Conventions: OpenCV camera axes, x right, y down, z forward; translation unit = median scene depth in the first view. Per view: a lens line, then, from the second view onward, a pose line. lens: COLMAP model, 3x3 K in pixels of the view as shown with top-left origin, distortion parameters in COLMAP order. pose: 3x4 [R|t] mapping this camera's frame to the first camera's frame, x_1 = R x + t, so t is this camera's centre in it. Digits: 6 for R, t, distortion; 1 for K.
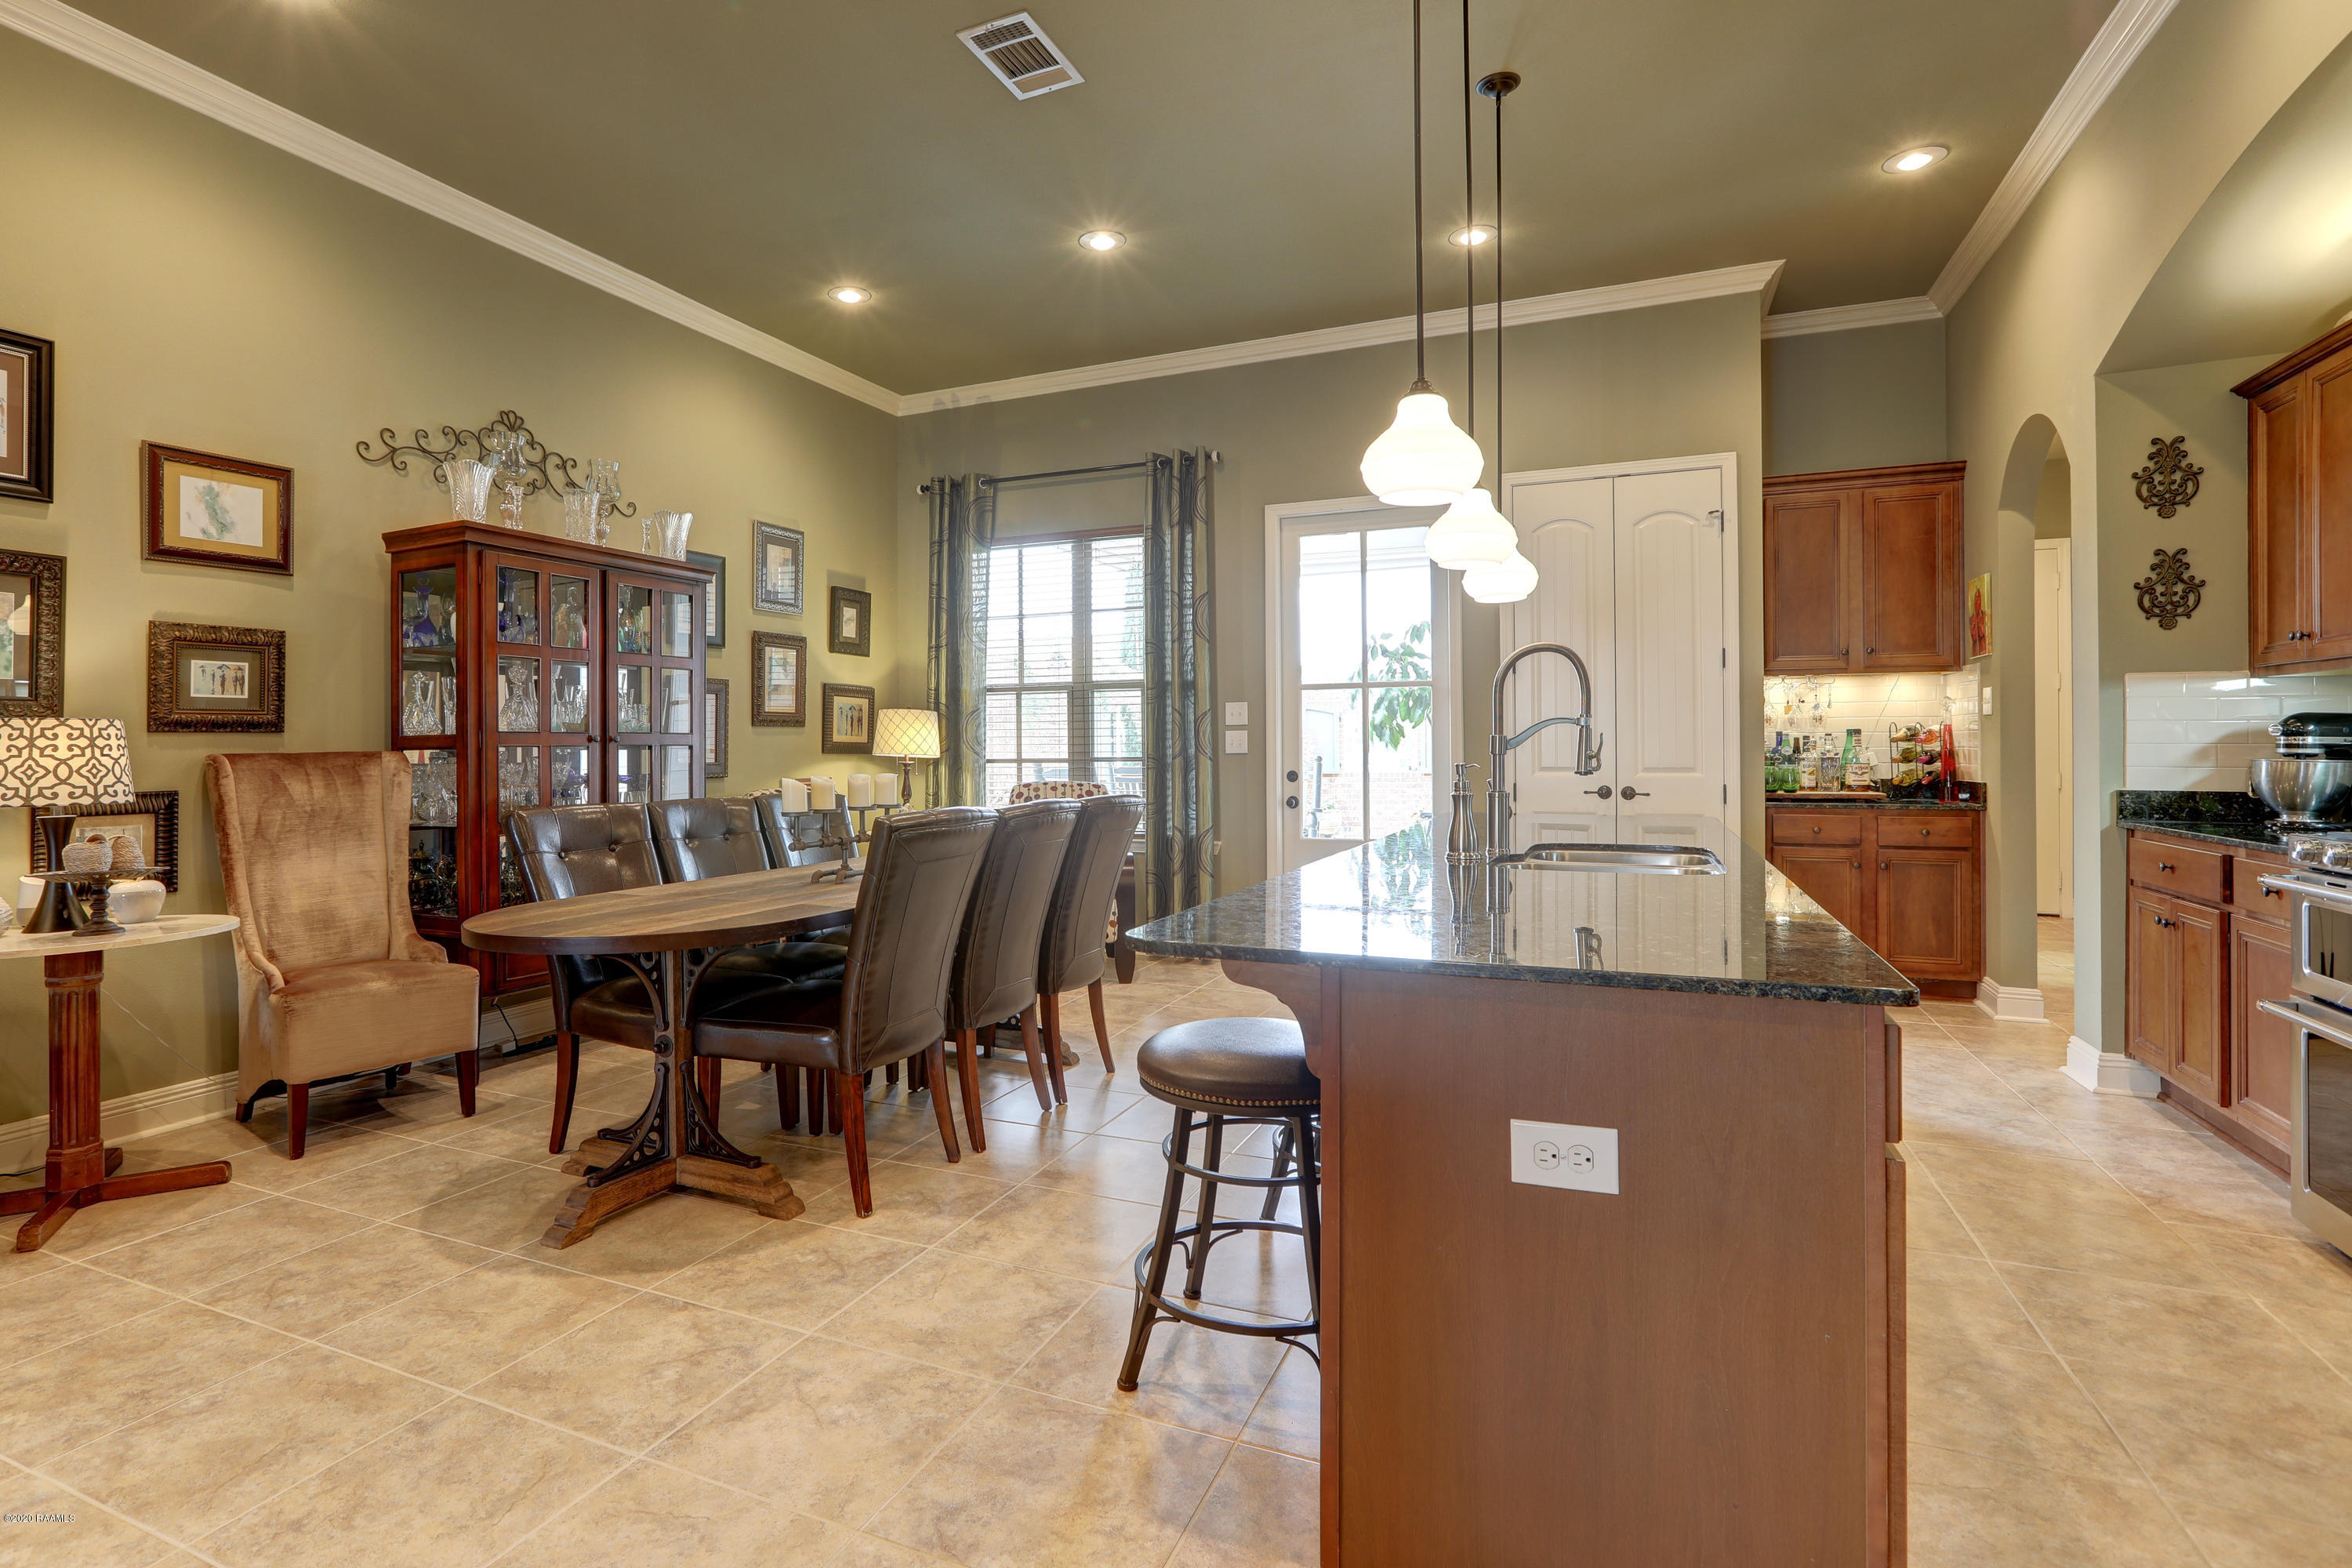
lens RADIAL K [[1184.0, 0, 1073.2], [0, 1184.0, 741.3], [0, 0, 1]] dist [-0.019260, 0.016125]
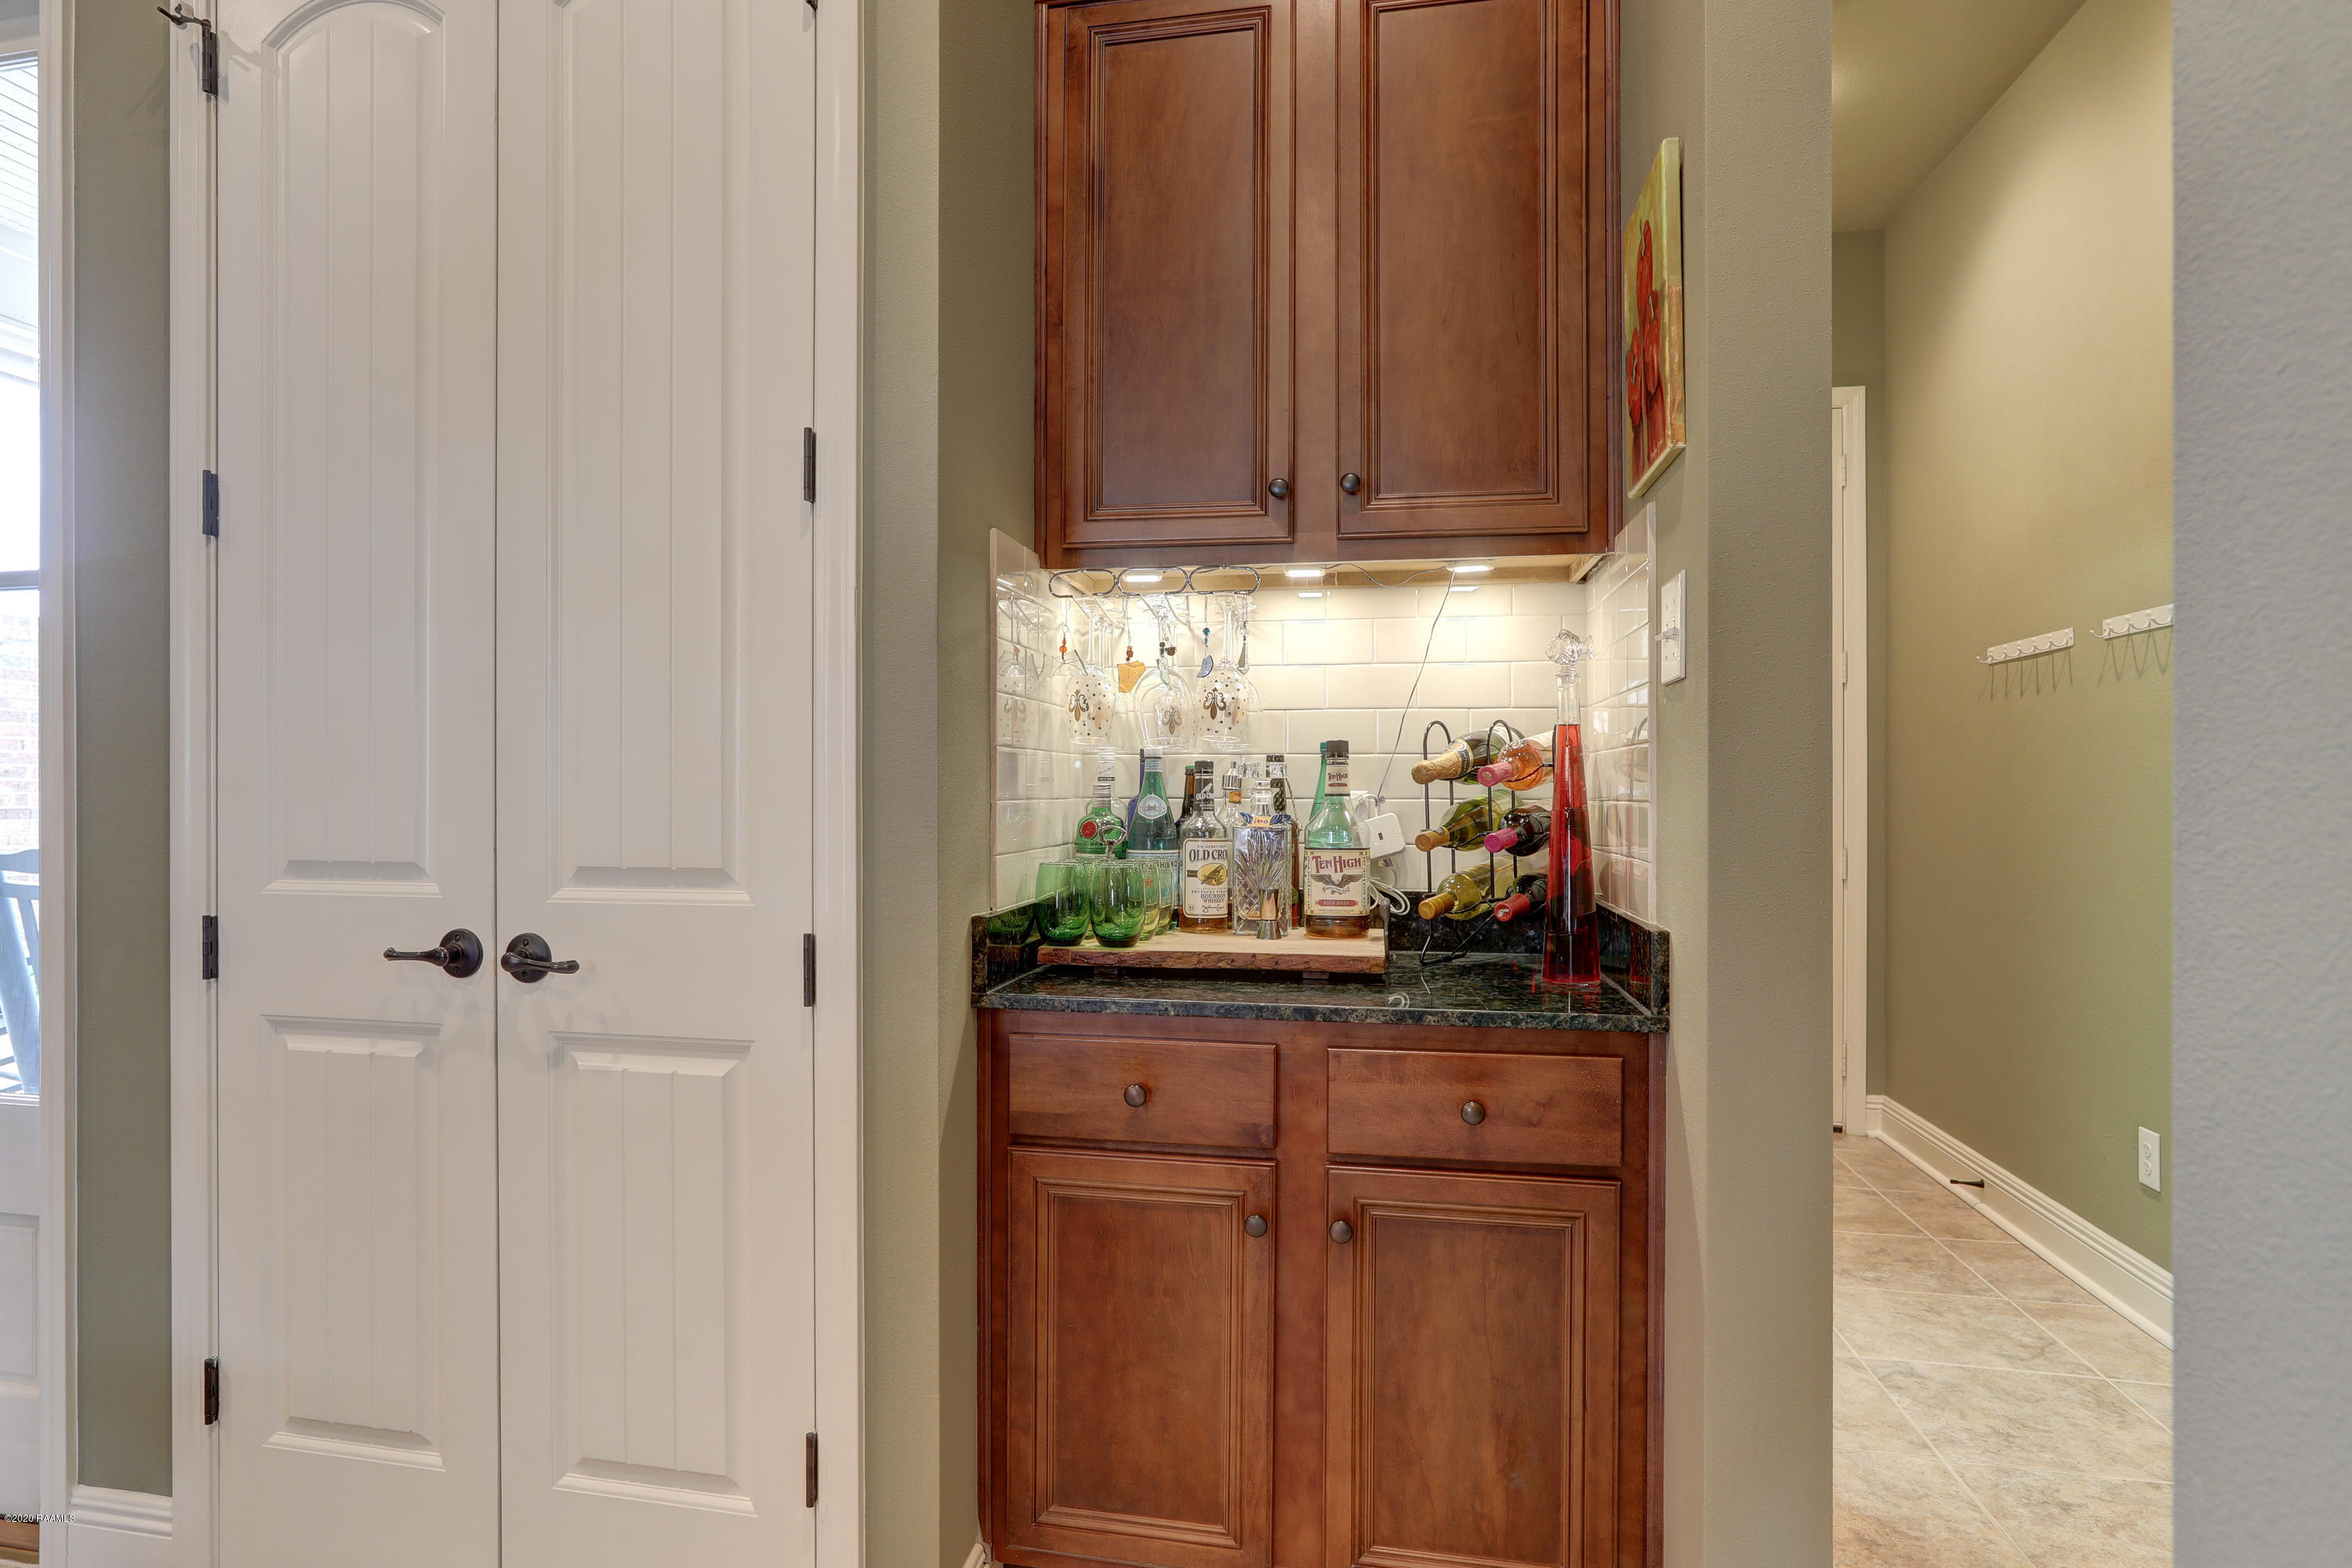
lens RADIAL K [[1323.3, 0, 1094.3], [0, 1323.3, 770.5], [0, 0, 1]] dist [-0.023031, 0.006142]
pose [[0.984804, 0.007224, 0.173520, 0.557721], [-0.006267, 0.999962, -0.006062, 0.000214], [-0.173557, 0.004882, 0.984812, 0.680746]]
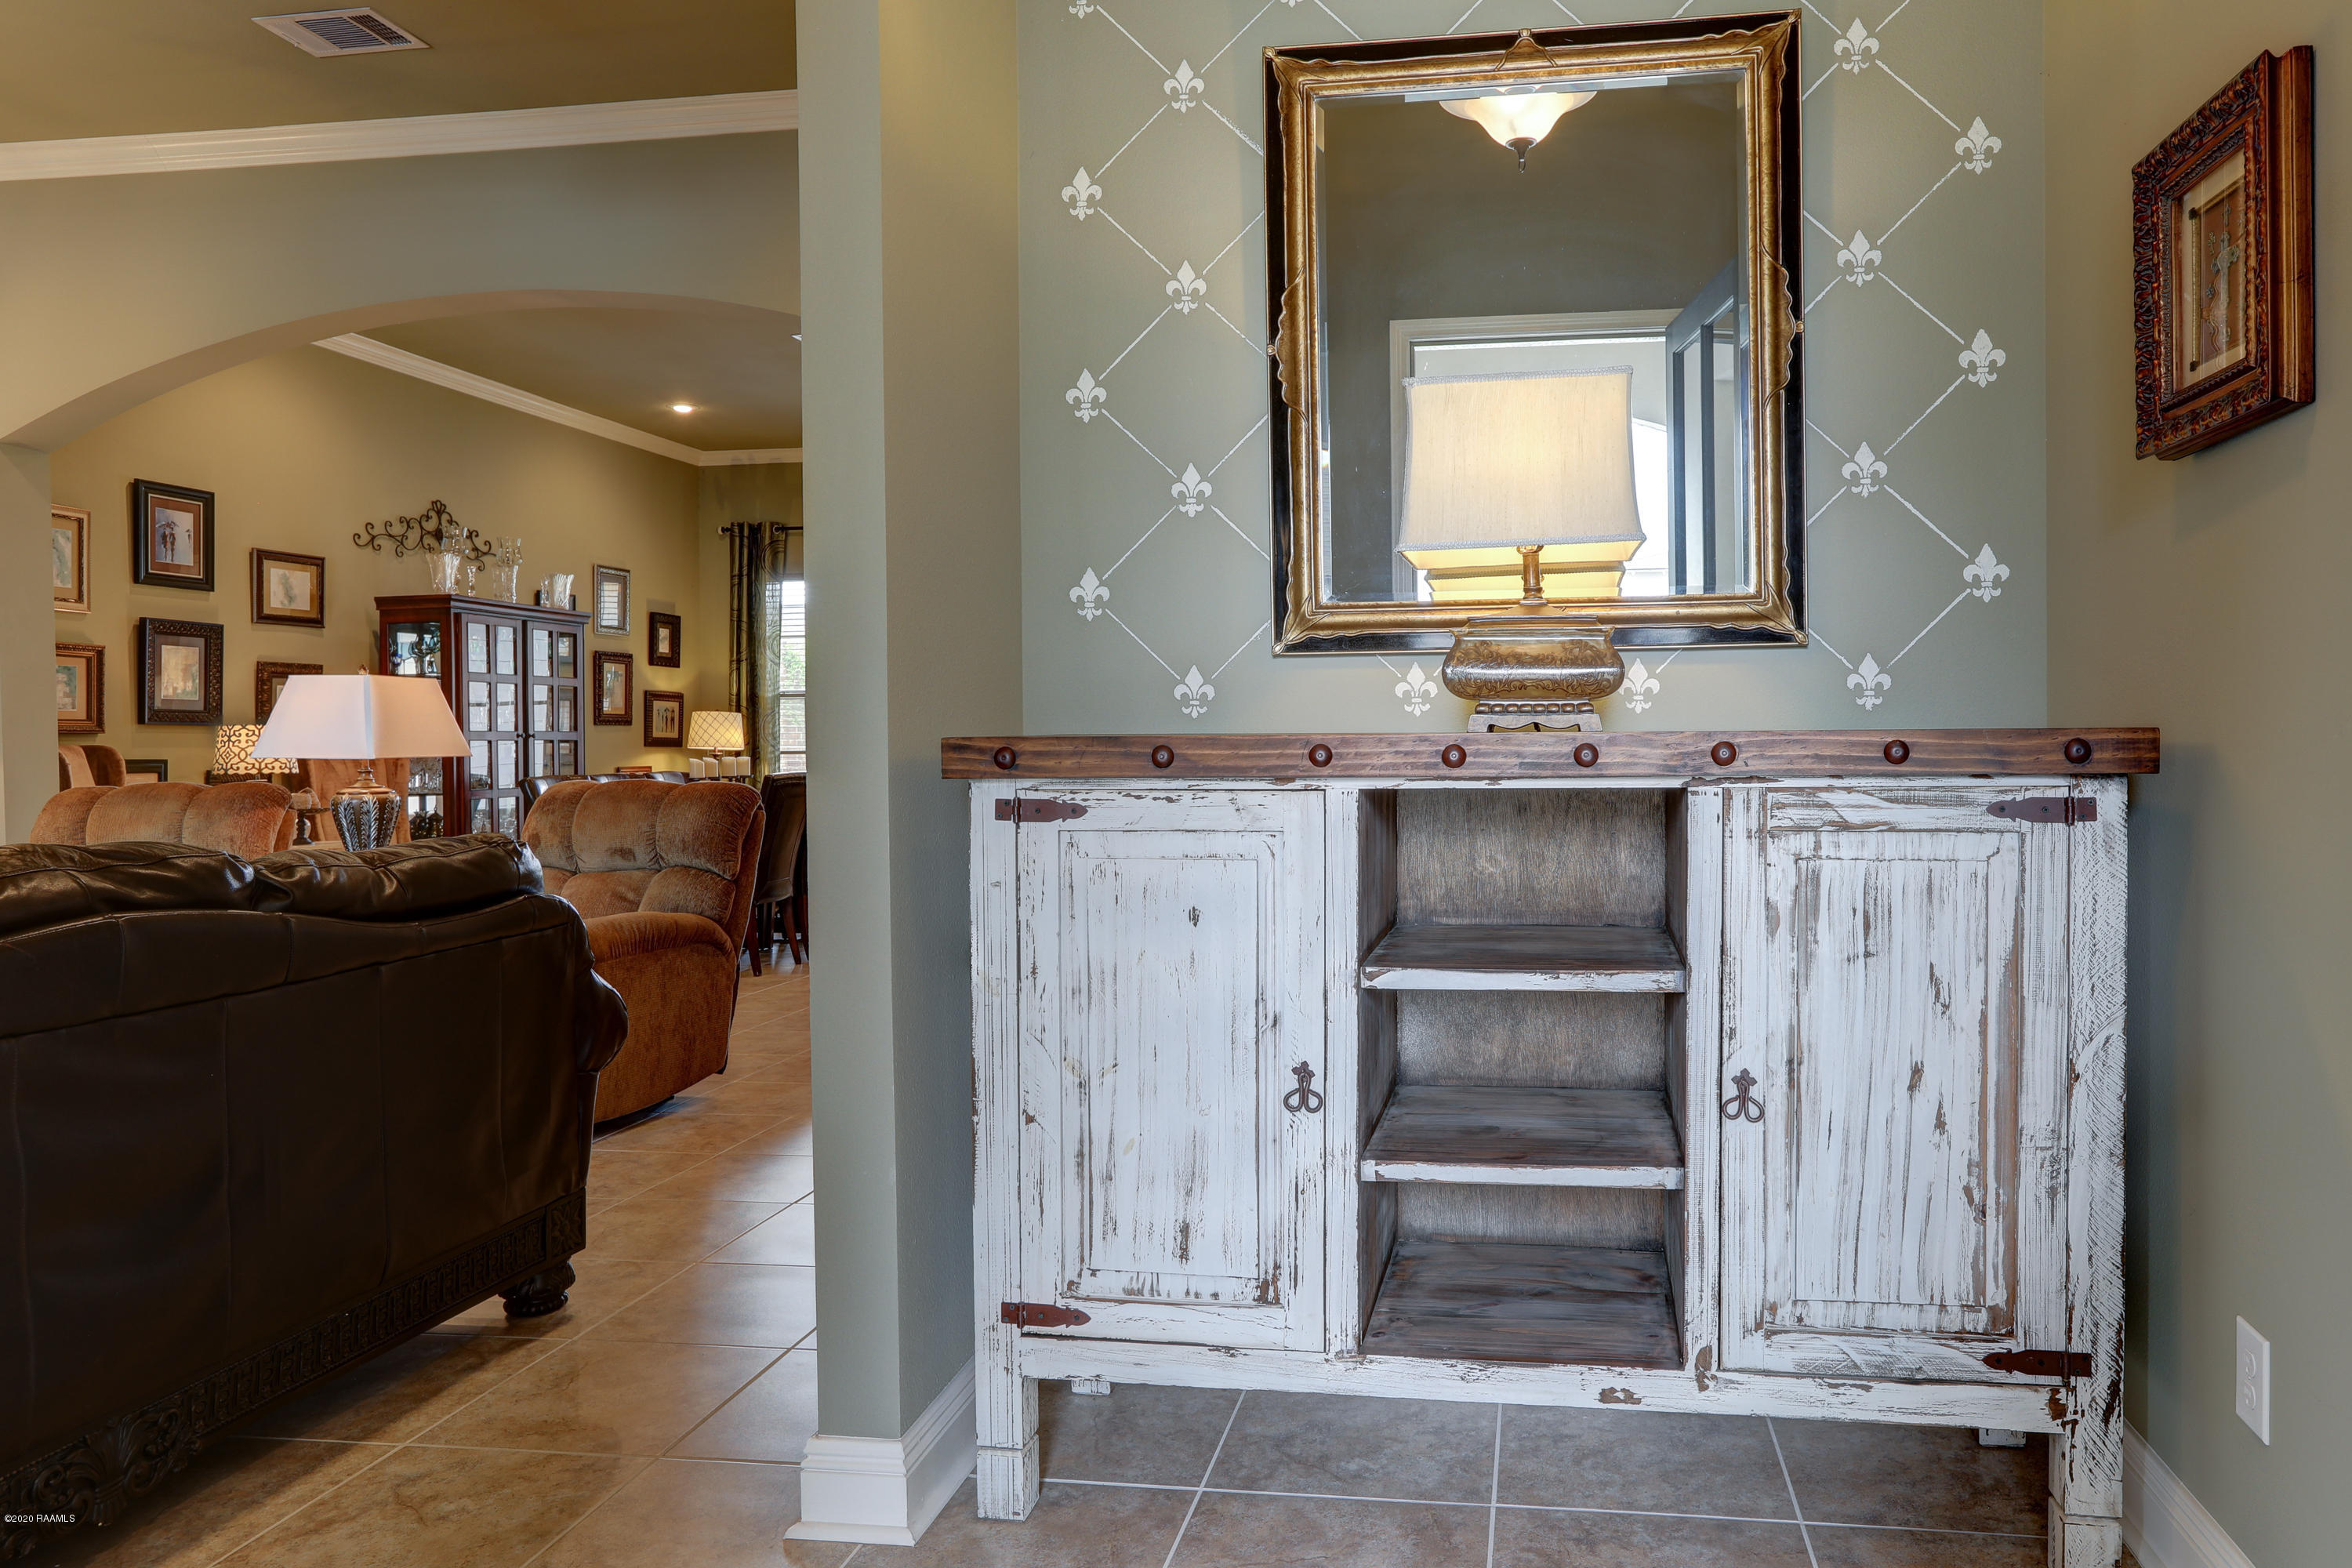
lens RADIAL K [[1571.2, 0, 1286.1], [0, 1571.2, 747.7], [0, 0, 1]] dist [0.048802, 0.003776]
pose [[0.960036, -0.001130, 0.279874, -0.035216], [-0.001011, 0.999971, 0.007505, -0.001981], [-0.279875, -0.007488, 0.960007, -0.955802]]
